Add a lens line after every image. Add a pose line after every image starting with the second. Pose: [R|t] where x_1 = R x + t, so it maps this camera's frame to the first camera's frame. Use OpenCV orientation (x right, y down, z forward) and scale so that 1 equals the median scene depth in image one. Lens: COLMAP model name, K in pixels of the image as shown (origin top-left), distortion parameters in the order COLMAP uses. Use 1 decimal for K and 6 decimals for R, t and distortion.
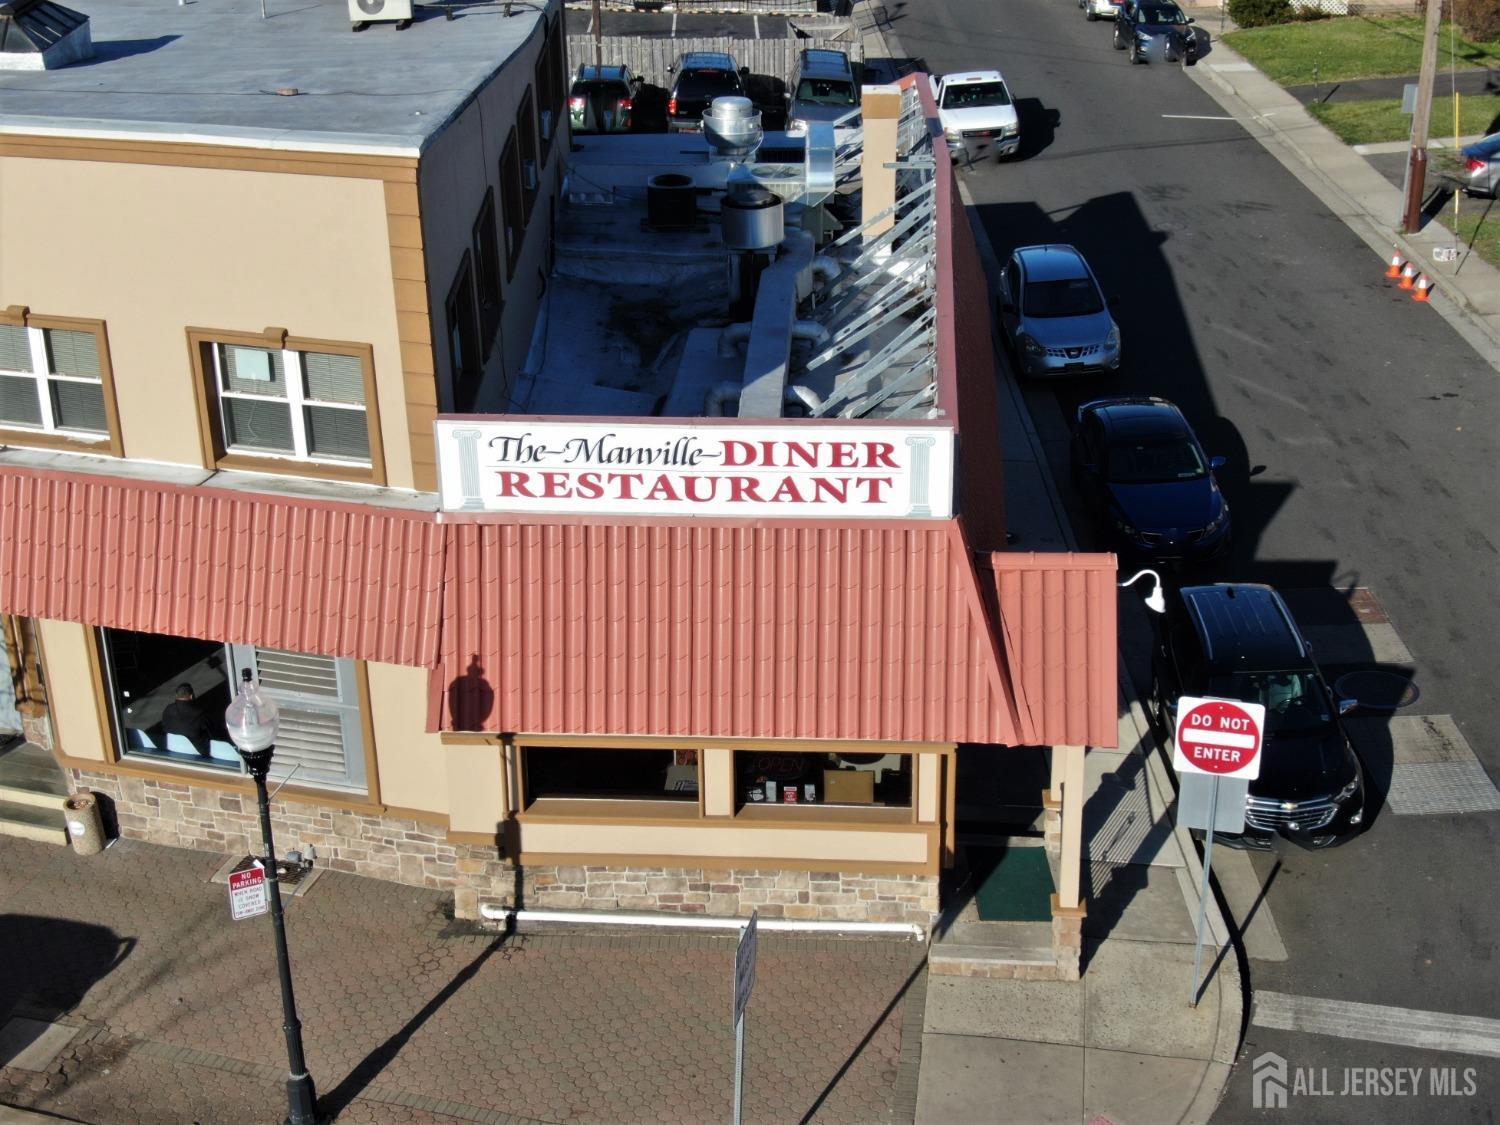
lens RADIAL K [[2167.3, 0, 750.0], [0, 2167.3, 562.5], [0, 0, 1]] dist [0.349035, -1.866634]
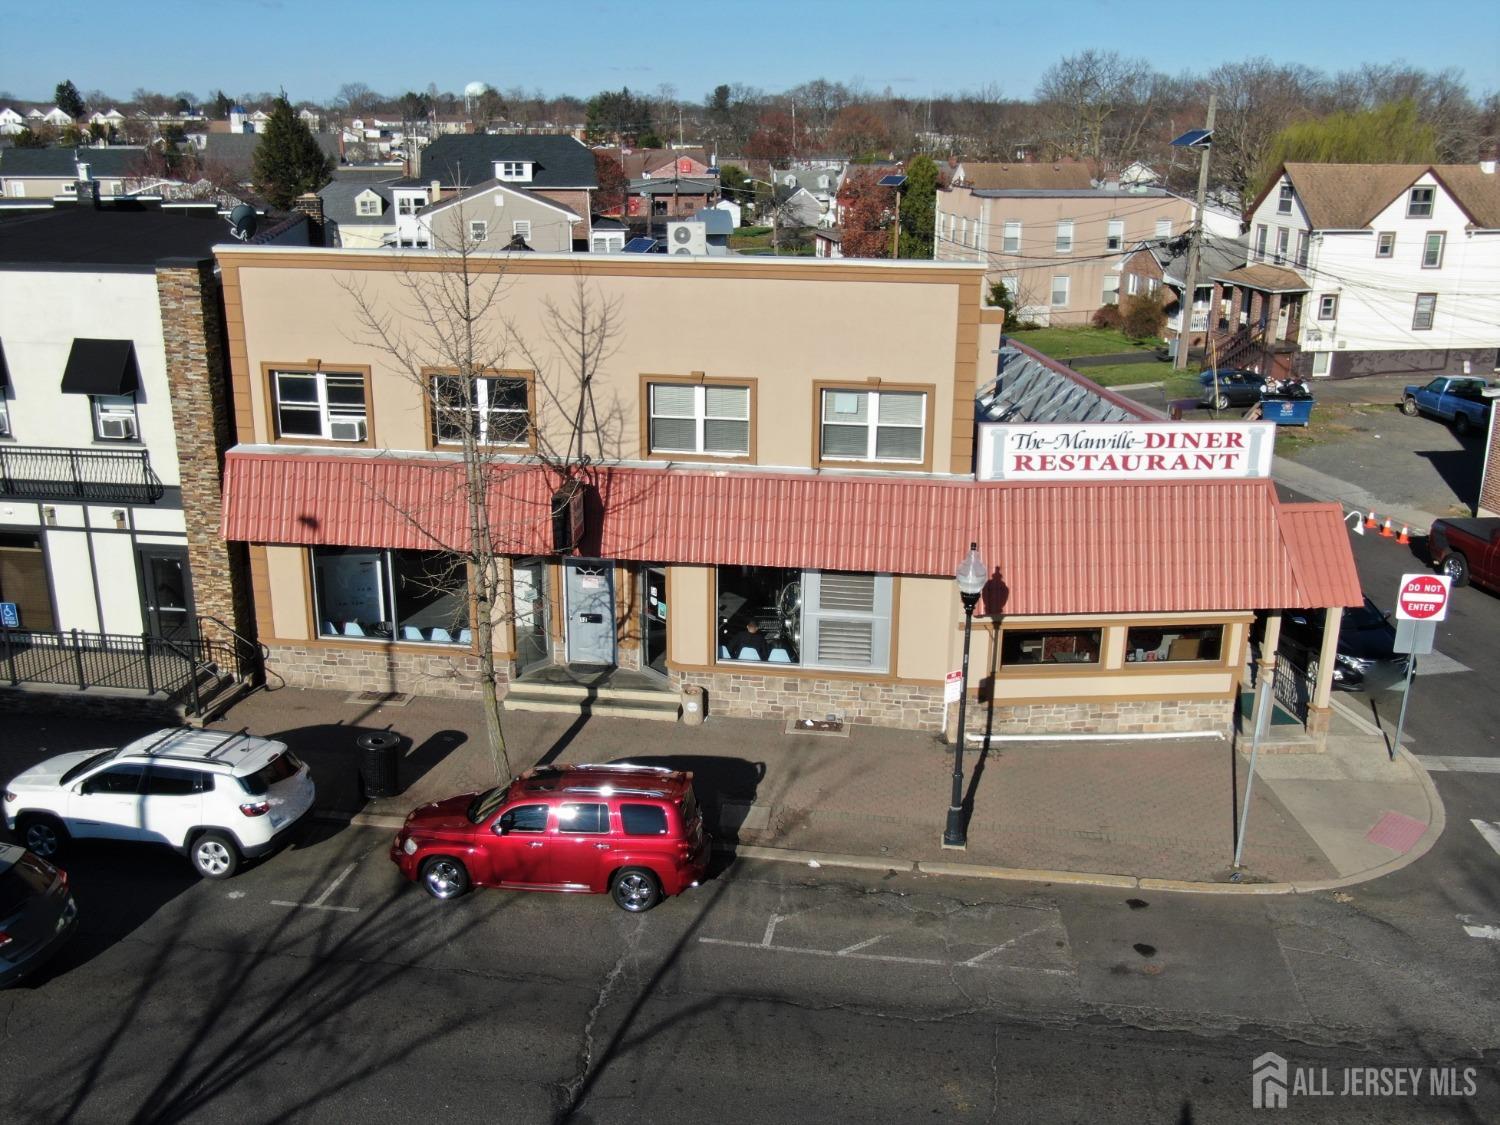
lens RADIAL K [[1403.2, 0, 750.0], [0, 1403.2, 562.5], [0, 0, 1]] dist [-0.004076, 0.012183]
pose [[0.984714, -0.023385, 0.172602, -0.476029], [0.043402, 0.992632, -0.113129, 0.145295], [-0.168685, 0.118891, 0.978474, -0.019442]]
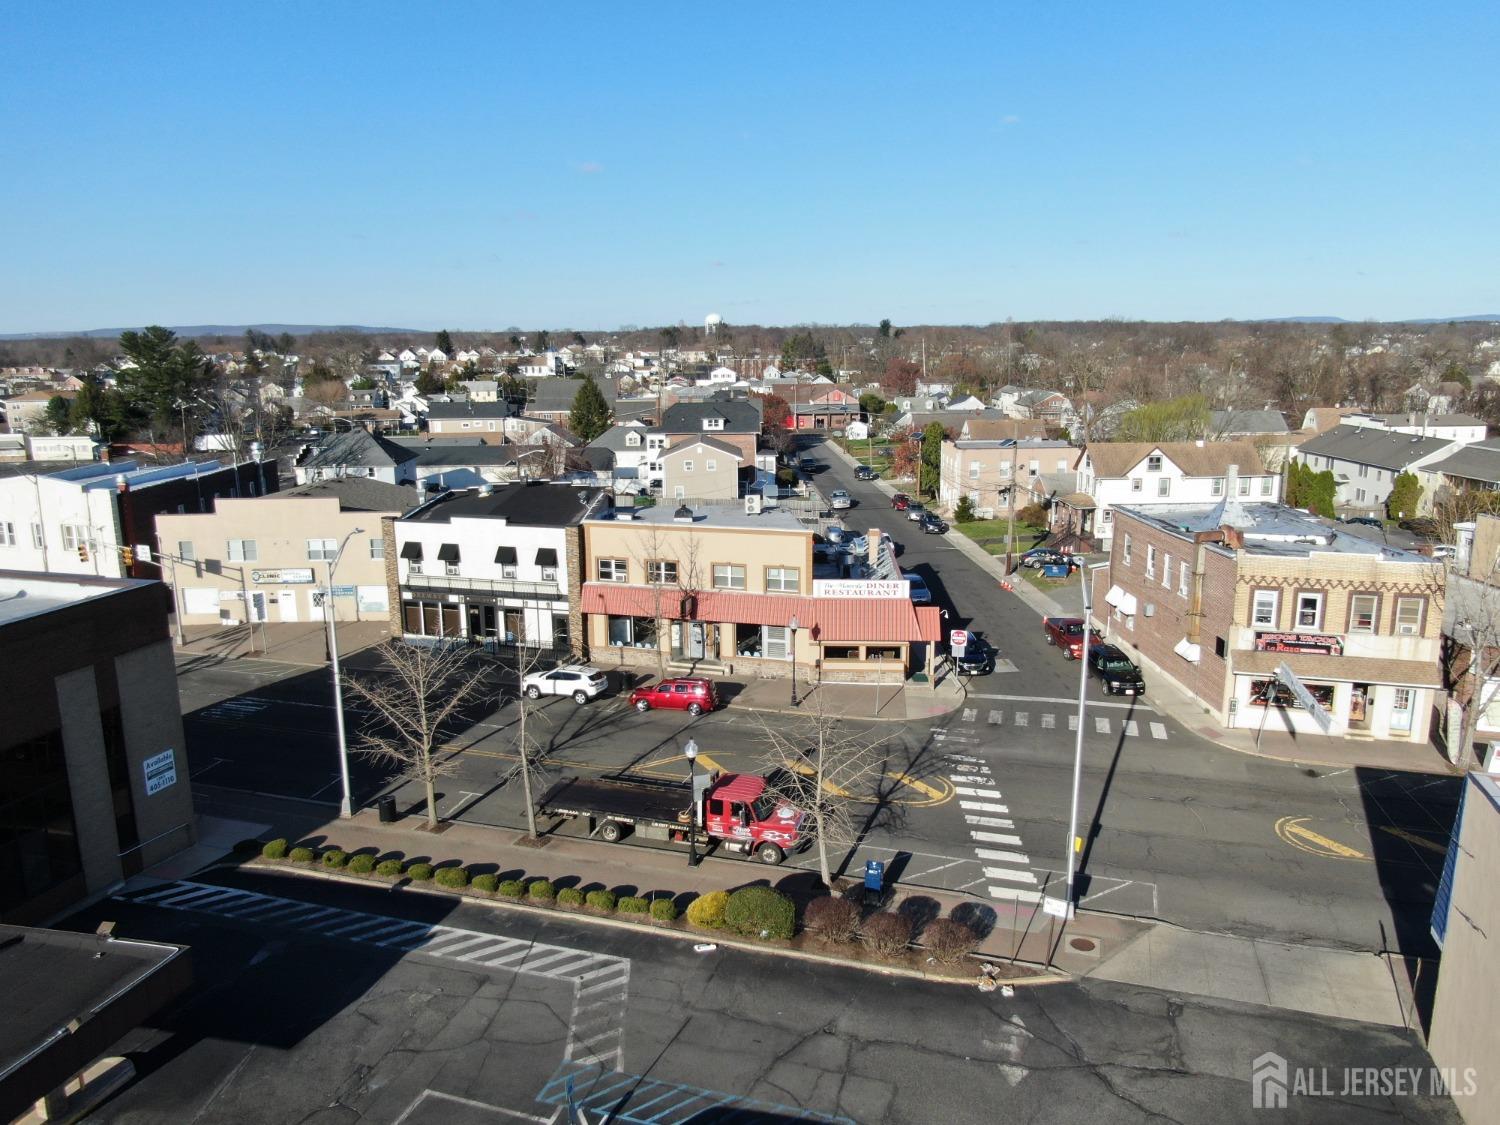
lens RADIAL K [[1082.9, 0, 750.0], [0, 1082.9, 562.5], [0, 0, 1]] dist [-0.026764, 0.025943]
pose [[0.999735, 0.006454, 0.022107, -0.335699], [-0.001654, 0.977576, -0.210577, 0.426721], [-0.022970, 0.210484, 0.977327, -1.517738]]
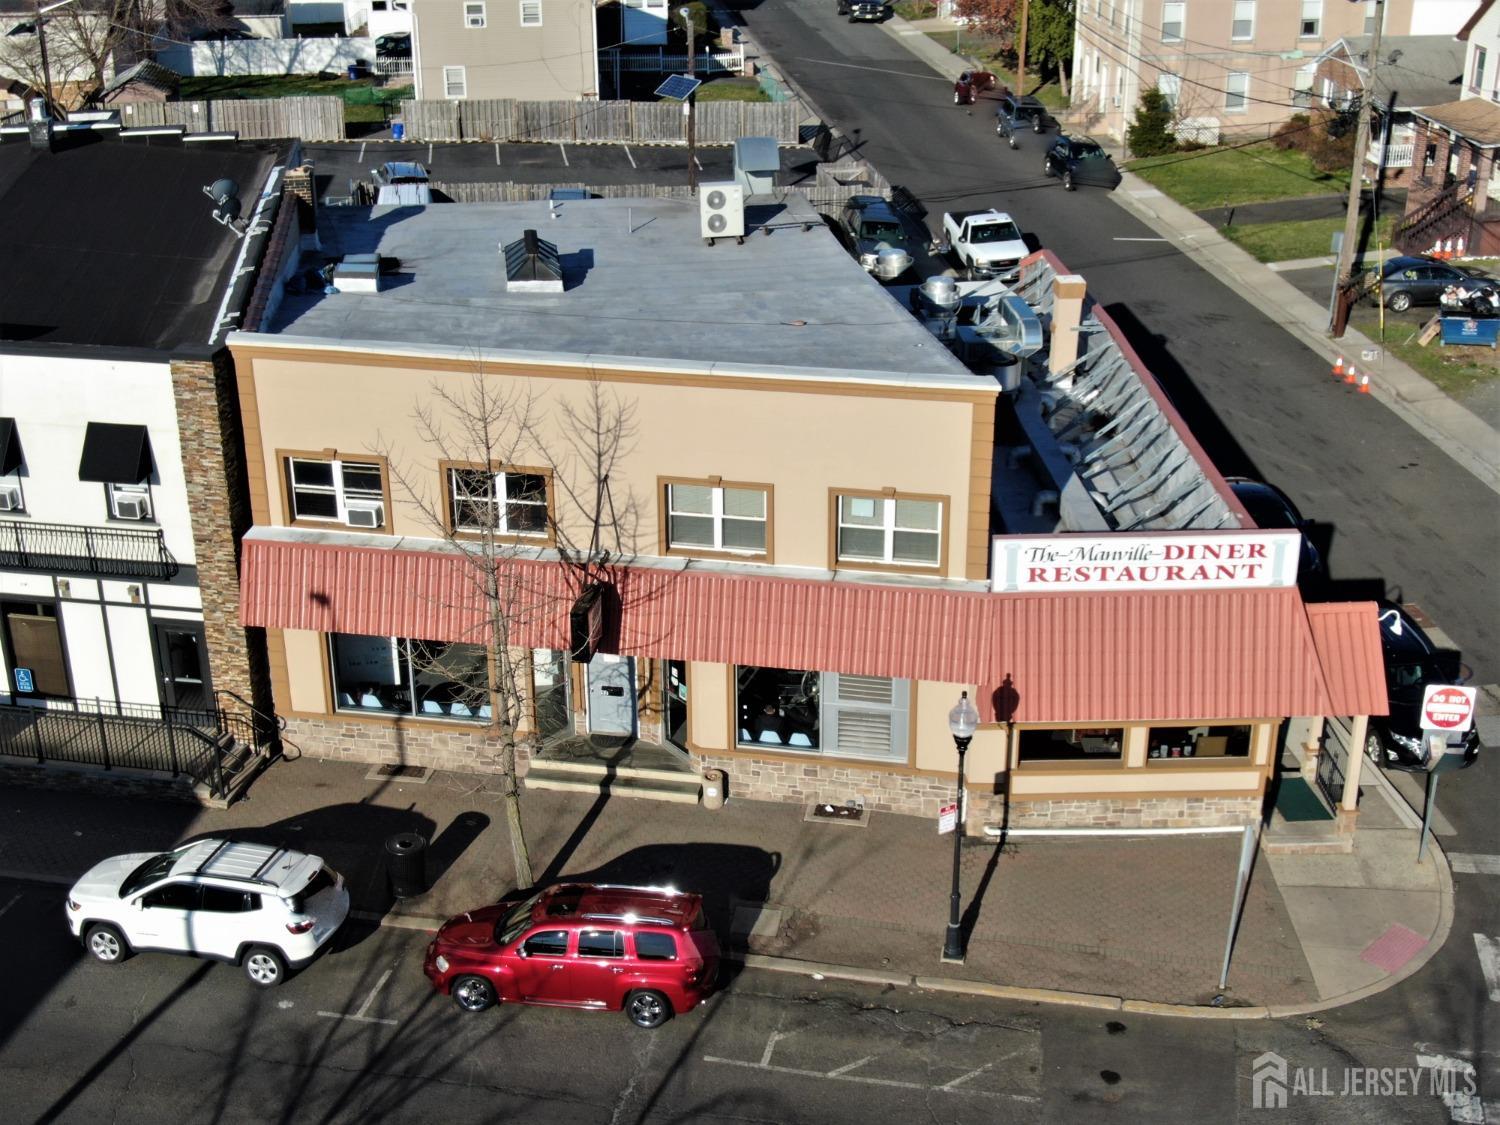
lens RADIAL K [[1982.6, 0, 750.0], [0, 1982.6, 562.5], [0, 0, 1]] dist [0.257692, -1.275277]
pose [[0.992669, -0.036166, 0.115326, -0.477461], [0.035779, 0.999345, 0.005425, -0.058174], [-0.115446, -0.001258, 0.993313, -0.481602]]
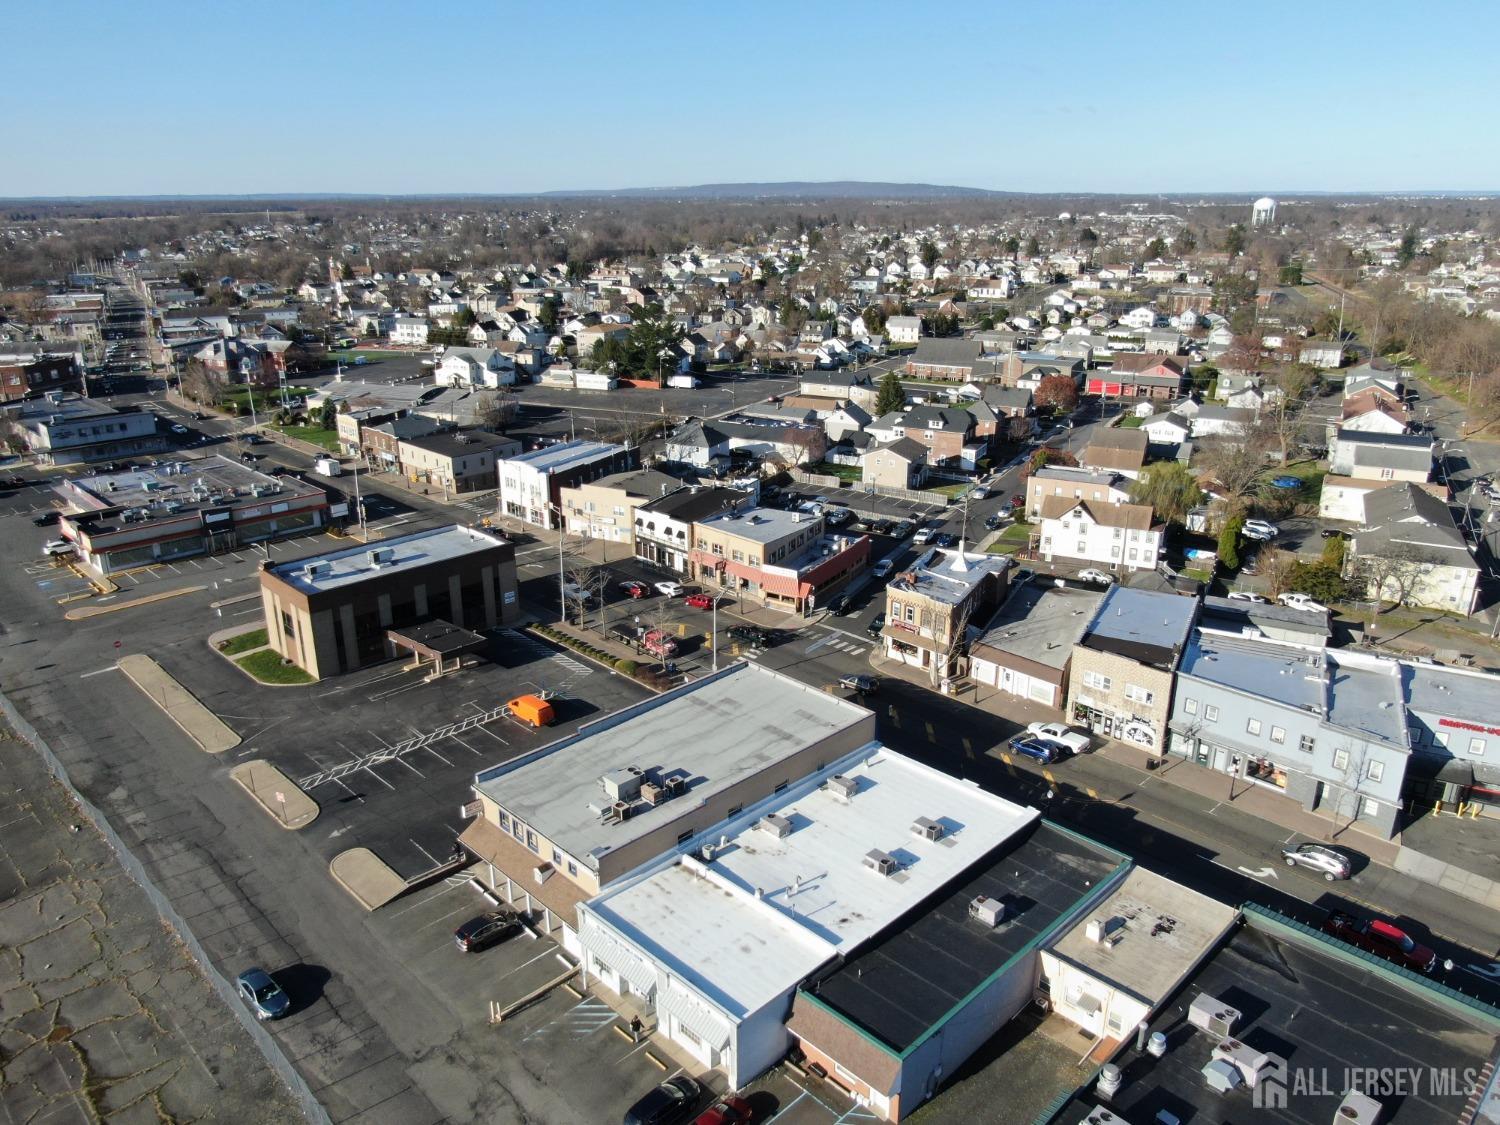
lens RADIAL K [[1082.9, 0, 750.0], [0, 1082.9, 562.5], [0, 0, 1]] dist [-0.026764, 0.025943]
pose [[0.888303, 0.166554, -0.427992, 2.358777], [-0.202653, 0.978440, -0.039848, 0.181893], [0.412127, 0.122131, 0.902904, -4.488509]]
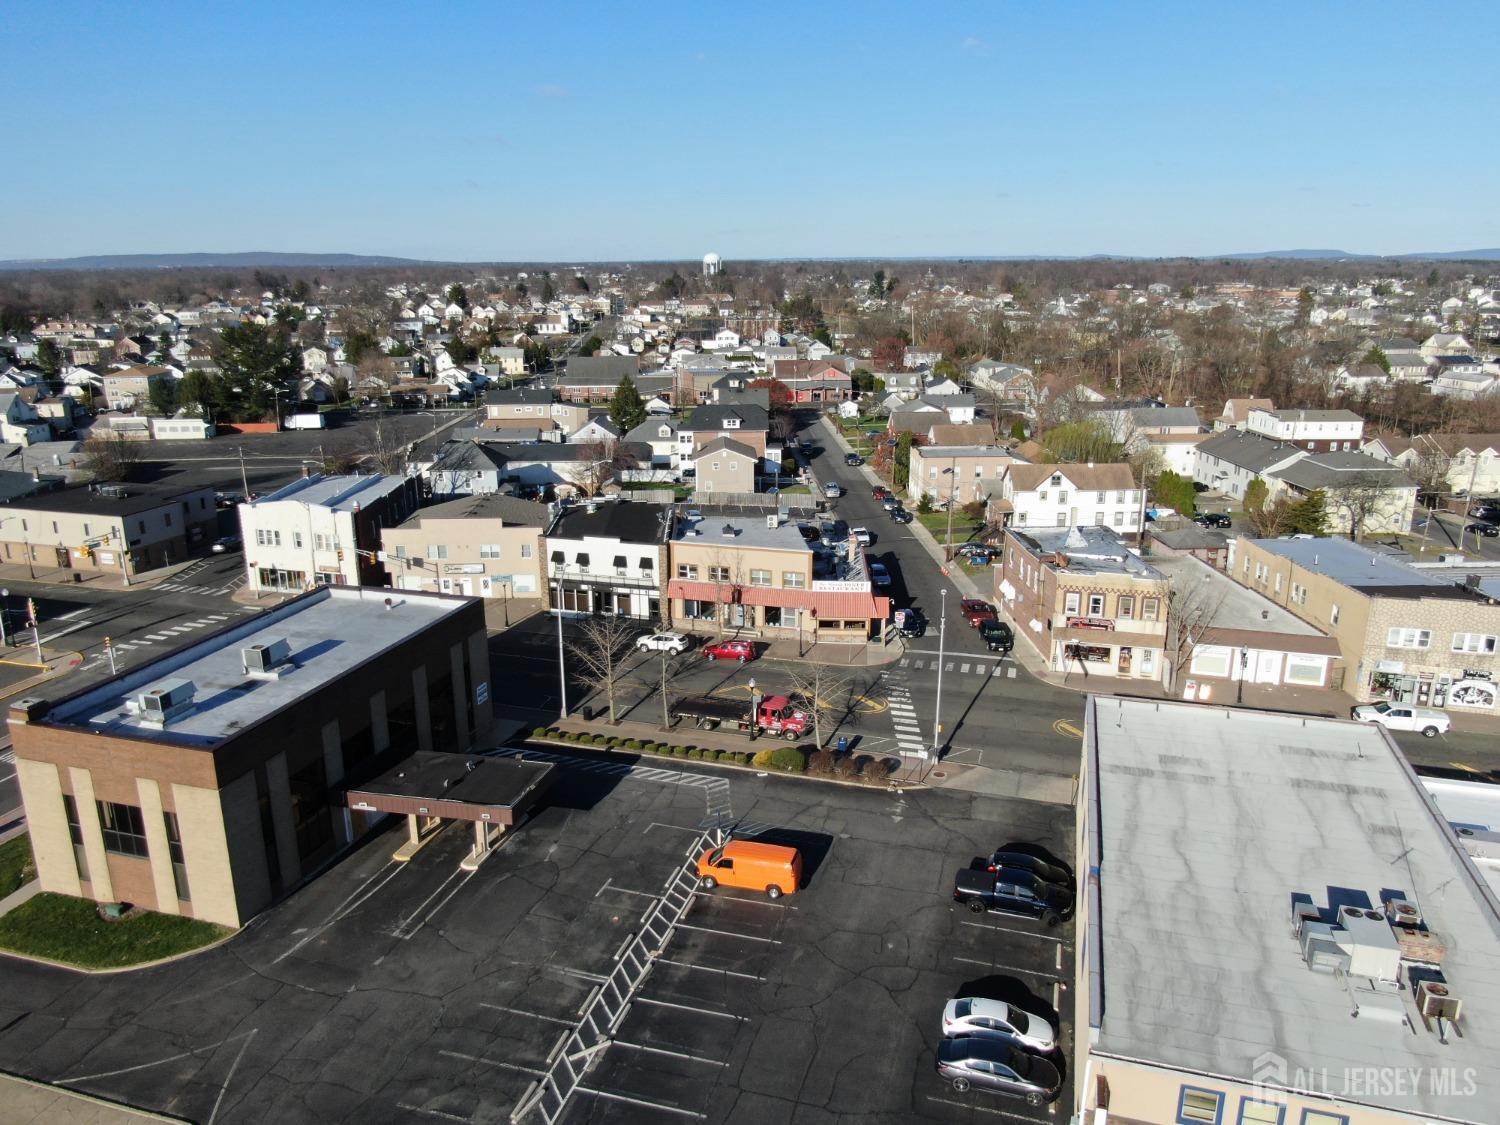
lens RADIAL K [[1082.9, 0, 750.0], [0, 1082.9, 562.5], [0, 0, 1]] dist [-0.026764, 0.025943]
pose [[0.999583, 0.009075, 0.027420, -0.486852], [-0.004870, 0.988722, -0.149683, 0.489148], [-0.028469, 0.149487, 0.988354, -3.154641]]
